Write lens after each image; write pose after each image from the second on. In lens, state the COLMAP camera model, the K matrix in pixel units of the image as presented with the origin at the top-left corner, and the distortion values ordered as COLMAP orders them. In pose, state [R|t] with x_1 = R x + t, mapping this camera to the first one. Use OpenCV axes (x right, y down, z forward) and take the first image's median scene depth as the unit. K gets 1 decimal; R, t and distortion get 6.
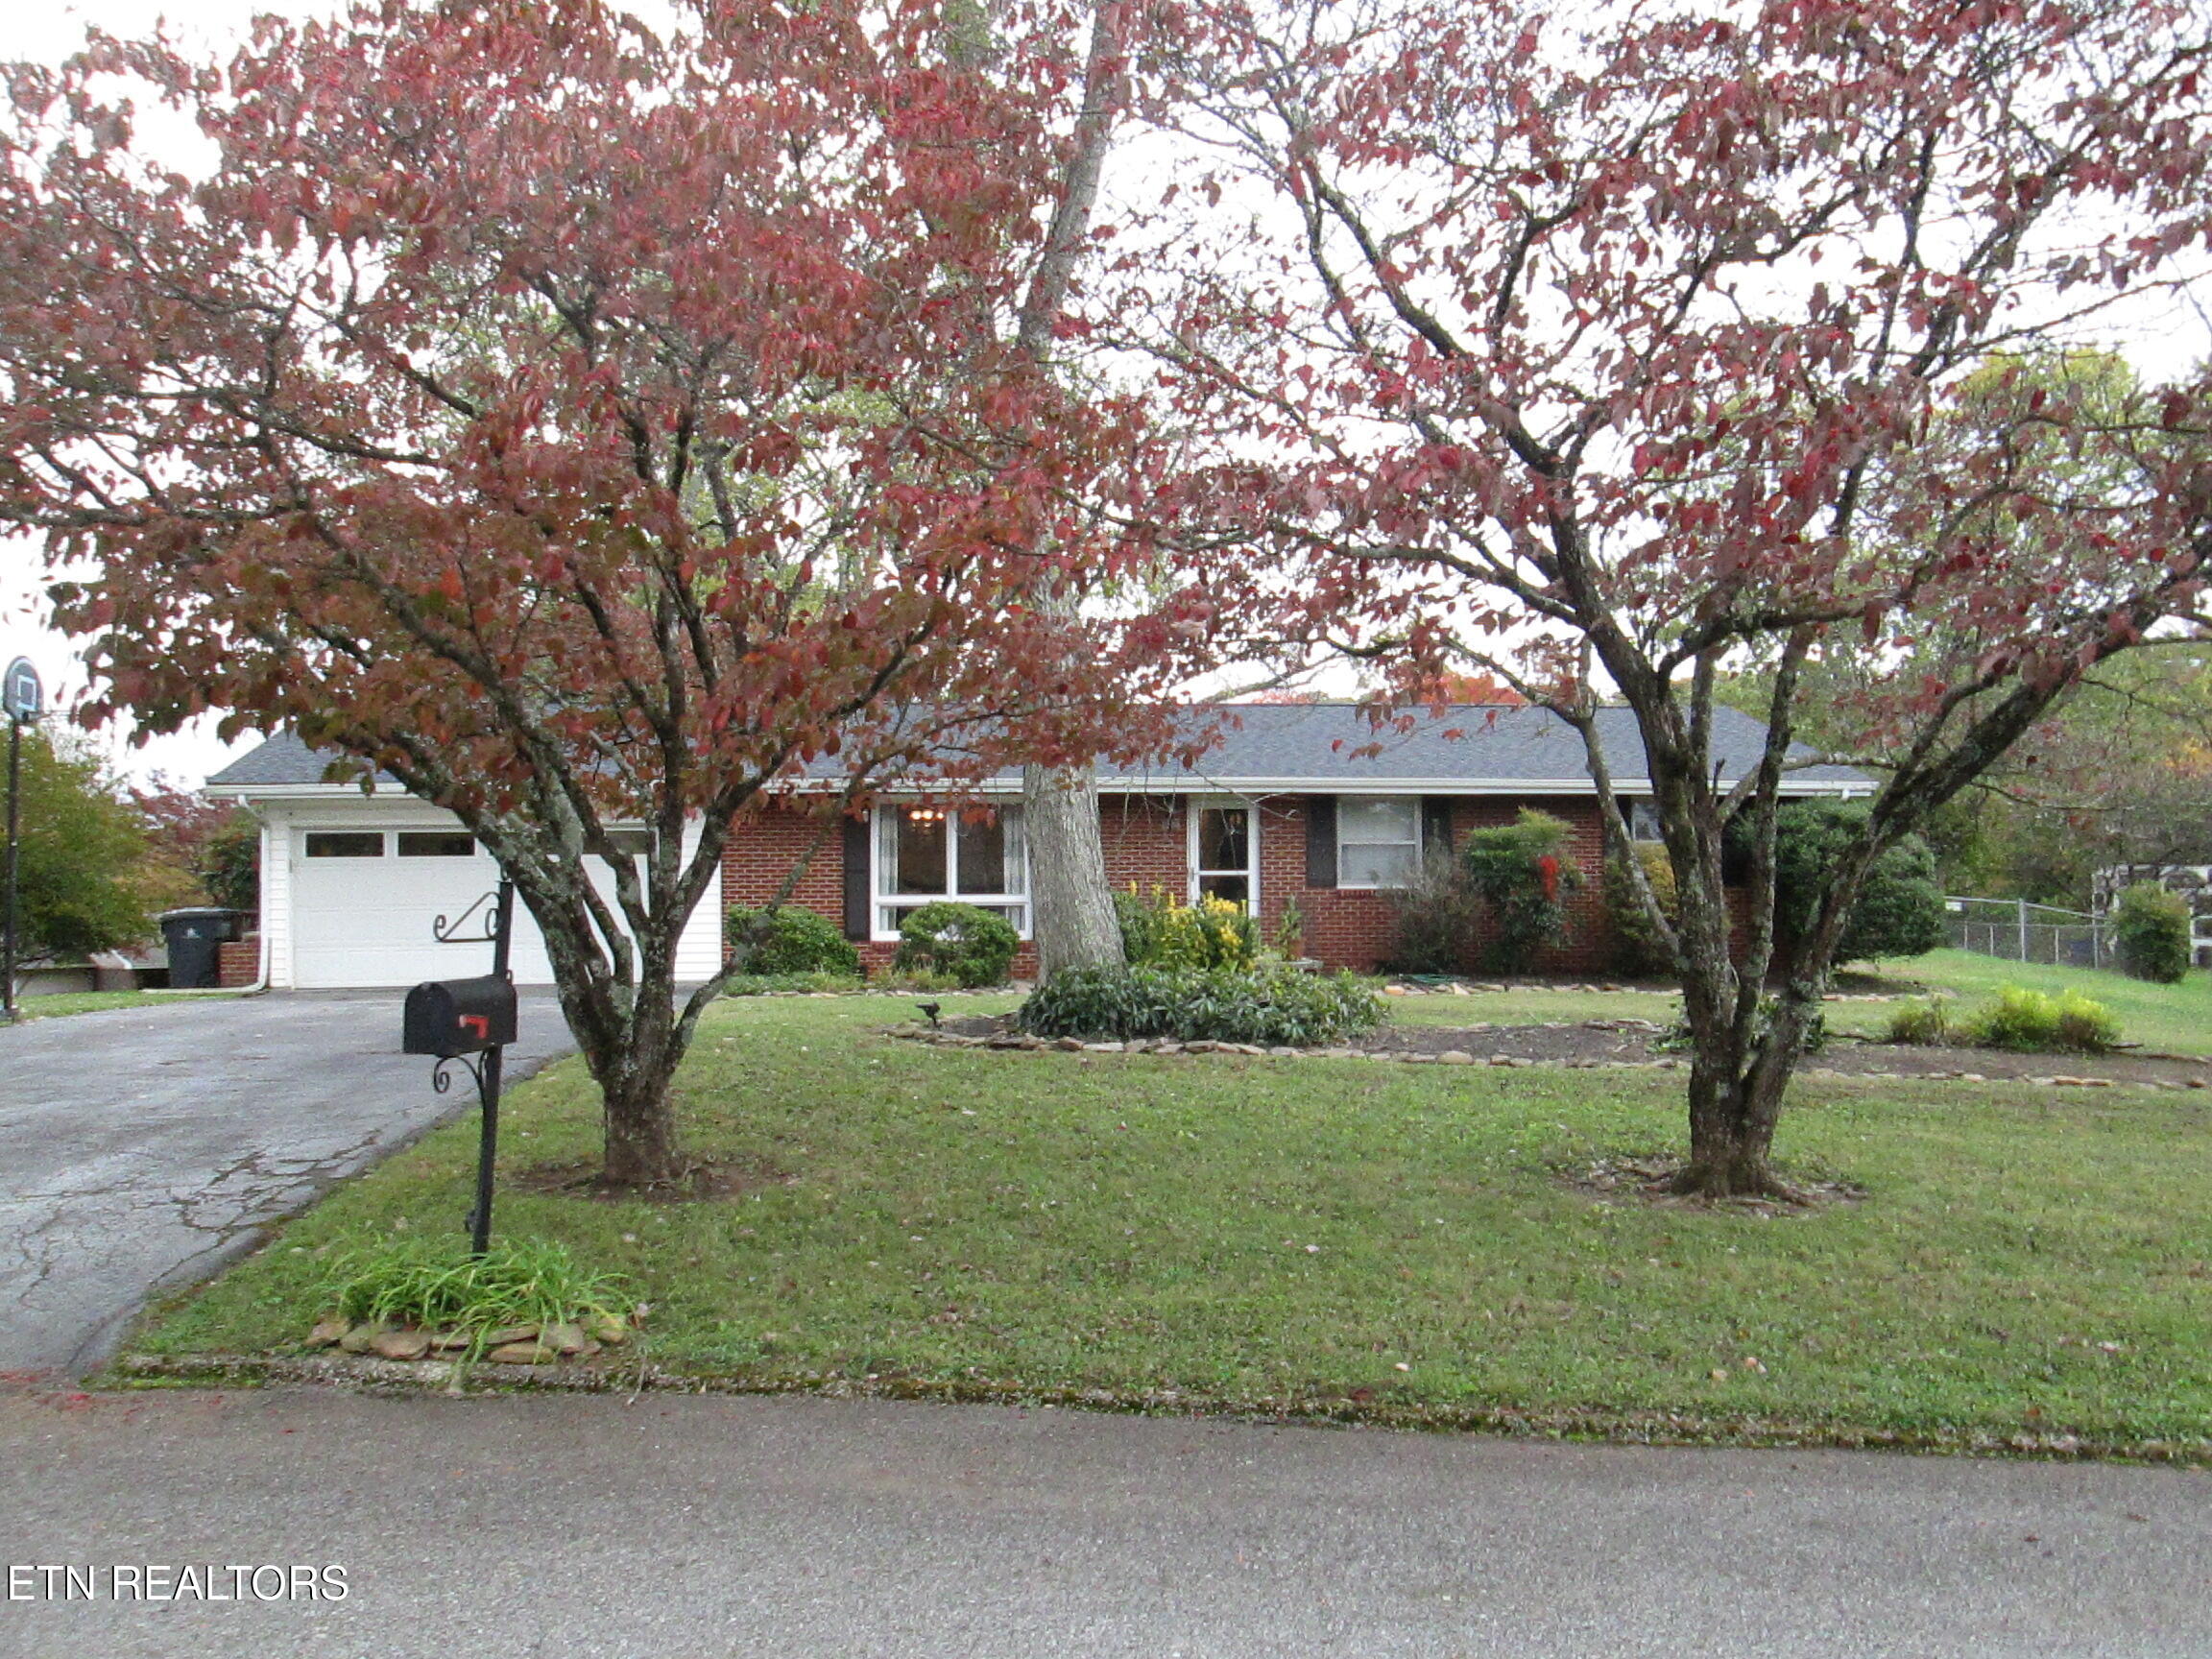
lens RADIAL K [[1859.2, 0, 1102.5], [0, 1859.2, 825.7], [0, 0, 1]] dist [-0.026415, 0.004484]
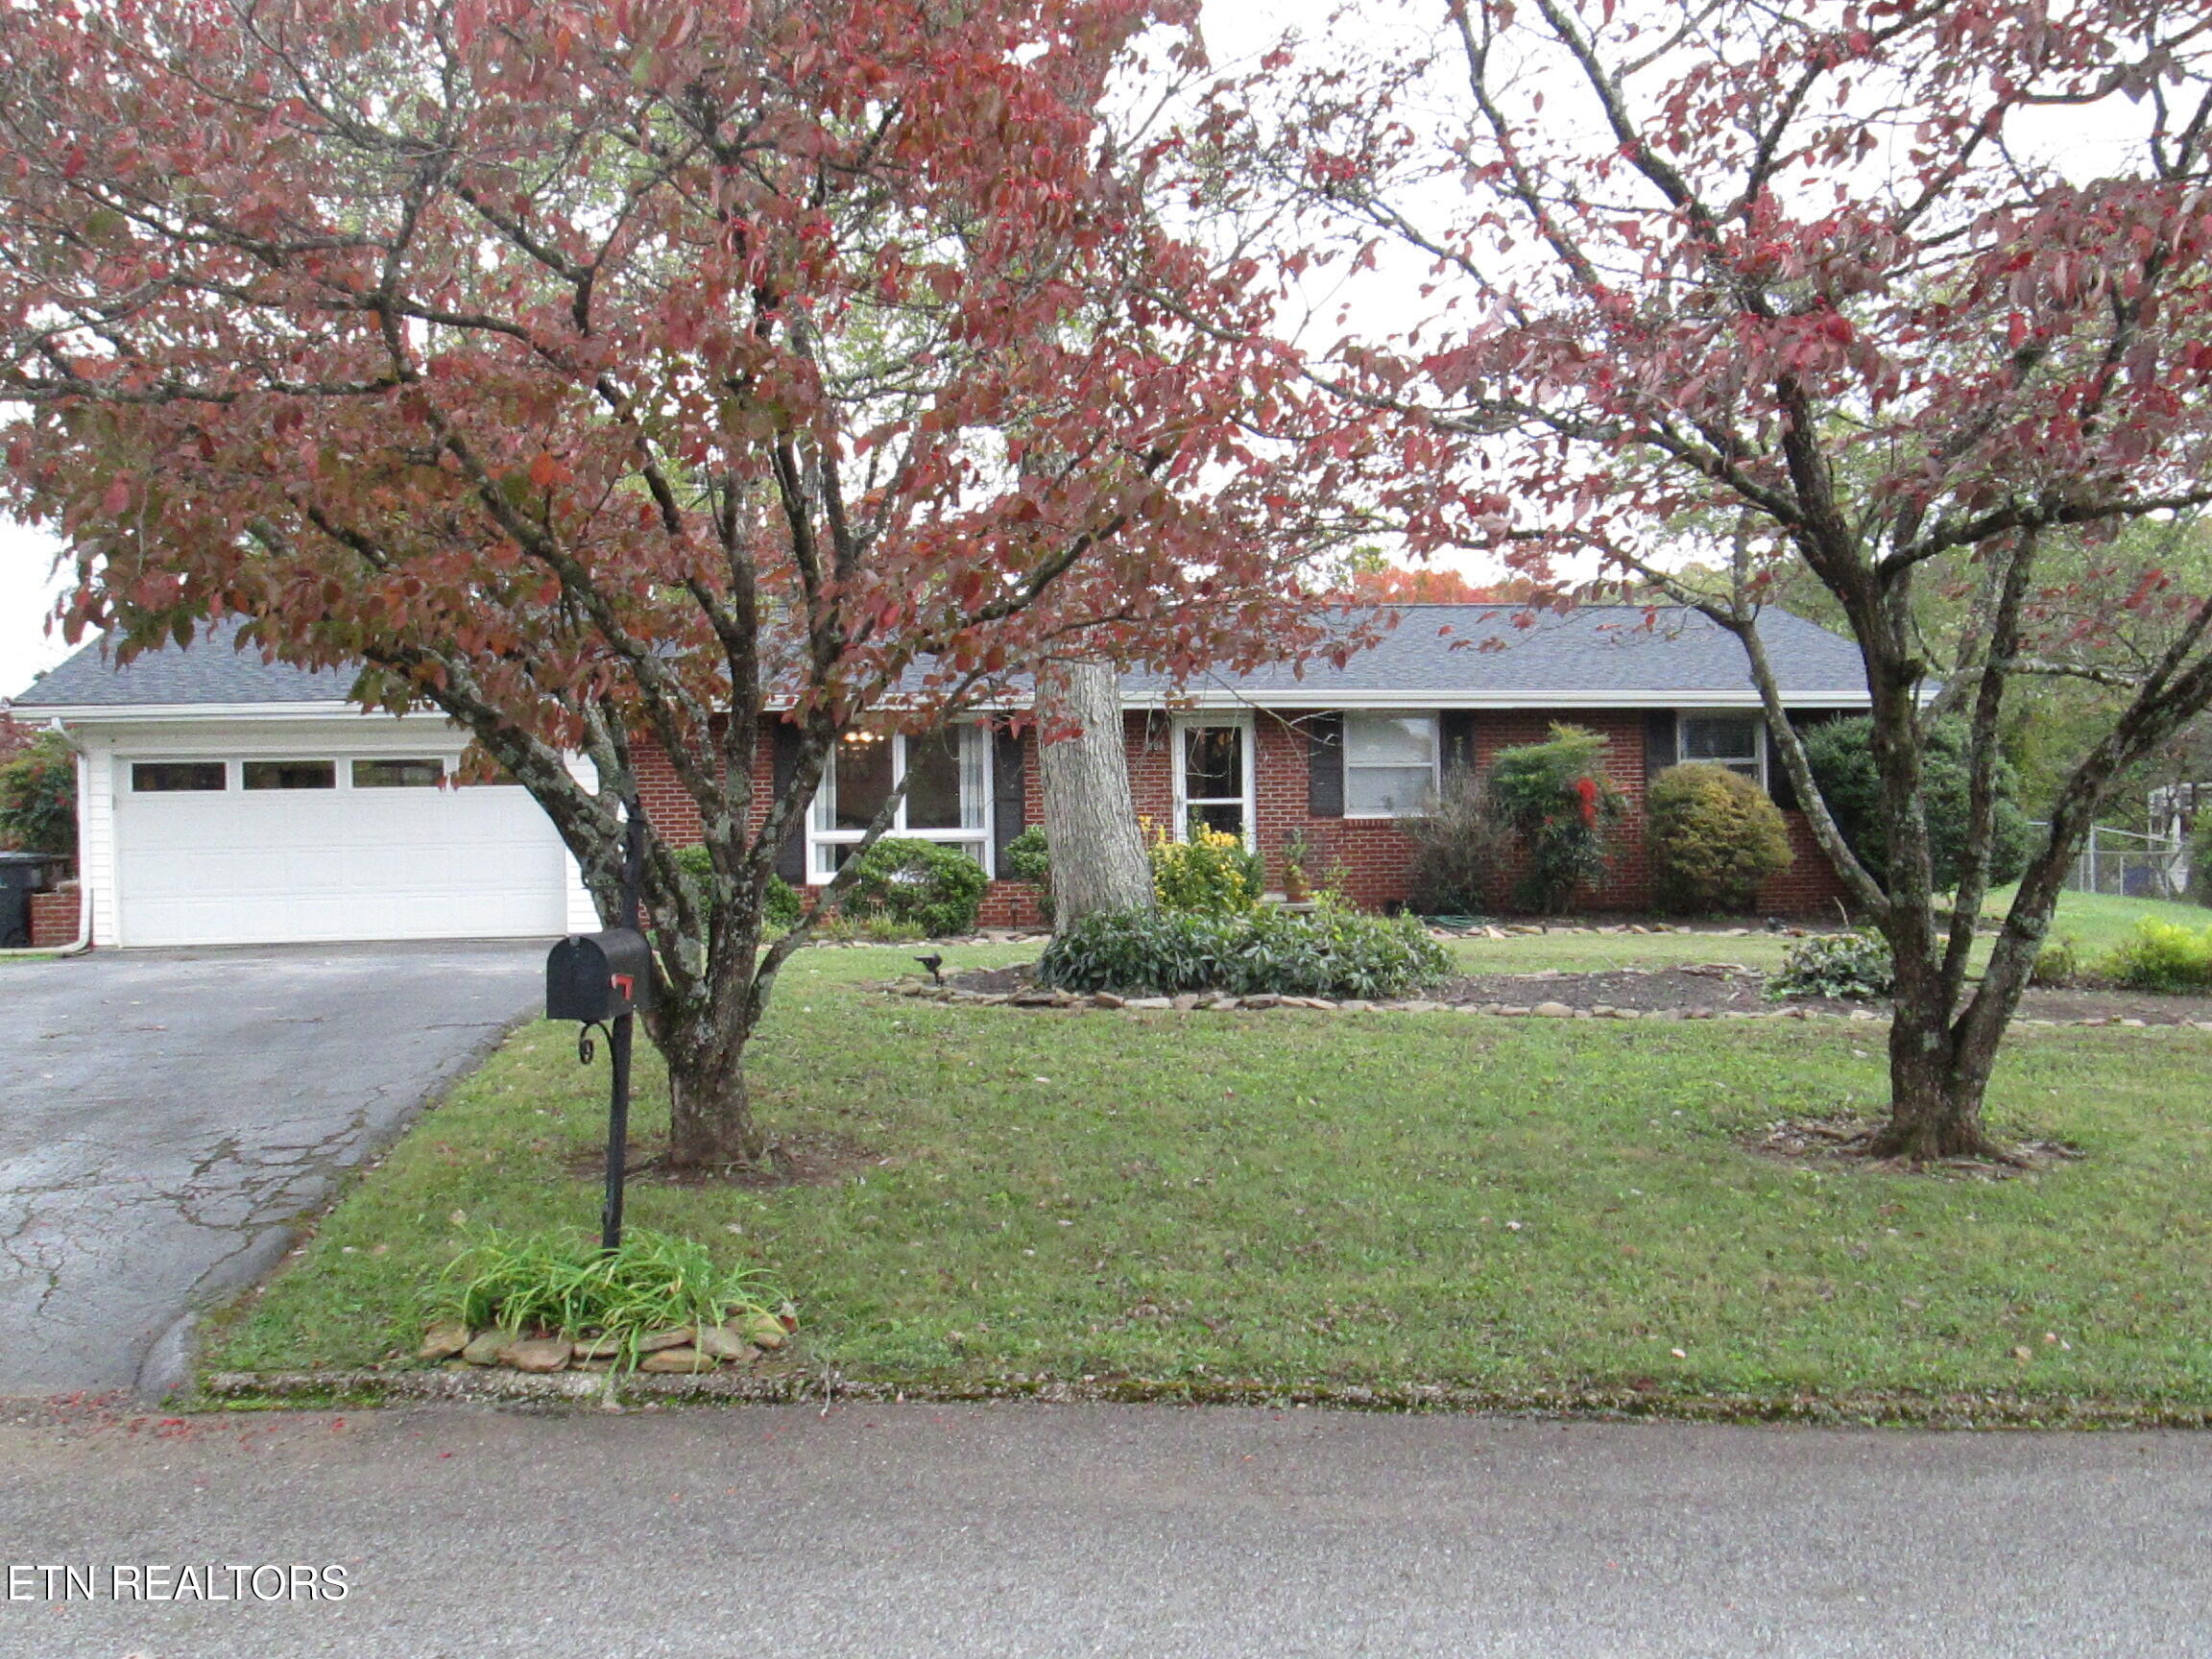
lens RADIAL K [[2167.2, 0, 1113.2], [0, 2167.2, 820.4], [0, 0, 1]] dist [-0.037295, 0.000000]
pose [[0.998587, -0.008960, 0.052378, -0.114703], [0.007175, 0.999390, 0.034166, -0.000972], [-0.052652, -0.033742, 0.998043, -0.008593]]
